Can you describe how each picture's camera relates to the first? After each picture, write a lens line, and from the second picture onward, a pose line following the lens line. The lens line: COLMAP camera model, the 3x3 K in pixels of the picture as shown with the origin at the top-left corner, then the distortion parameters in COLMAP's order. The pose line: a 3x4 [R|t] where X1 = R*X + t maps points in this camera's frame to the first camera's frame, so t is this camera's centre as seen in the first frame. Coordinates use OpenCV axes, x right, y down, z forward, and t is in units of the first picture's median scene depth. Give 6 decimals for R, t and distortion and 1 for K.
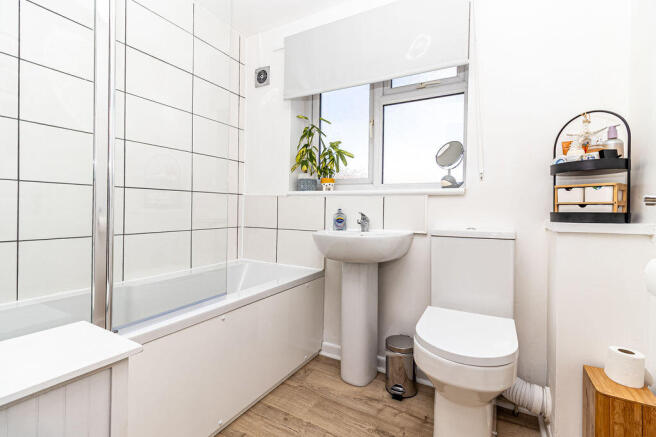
lens RADIAL K [[309.2, 0, 329.4], [0, 309.2, 214.6], [0, 0, 1]] dist [0.001670, 0.000058]
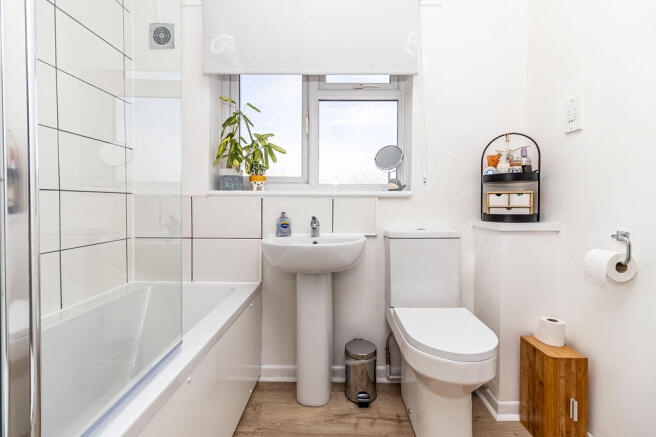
lens RADIAL K [[301.8, 0, 339.6], [0, 301.8, 217.0], [0, 0, 1]] dist [0.000855, 0.000089]
pose [[0.875047, -0.027666, 0.483247, -0.258800], [0.016134, 0.999478, 0.028005, -0.028147], [-0.483769, -0.016709, 0.875036, 0.185226]]
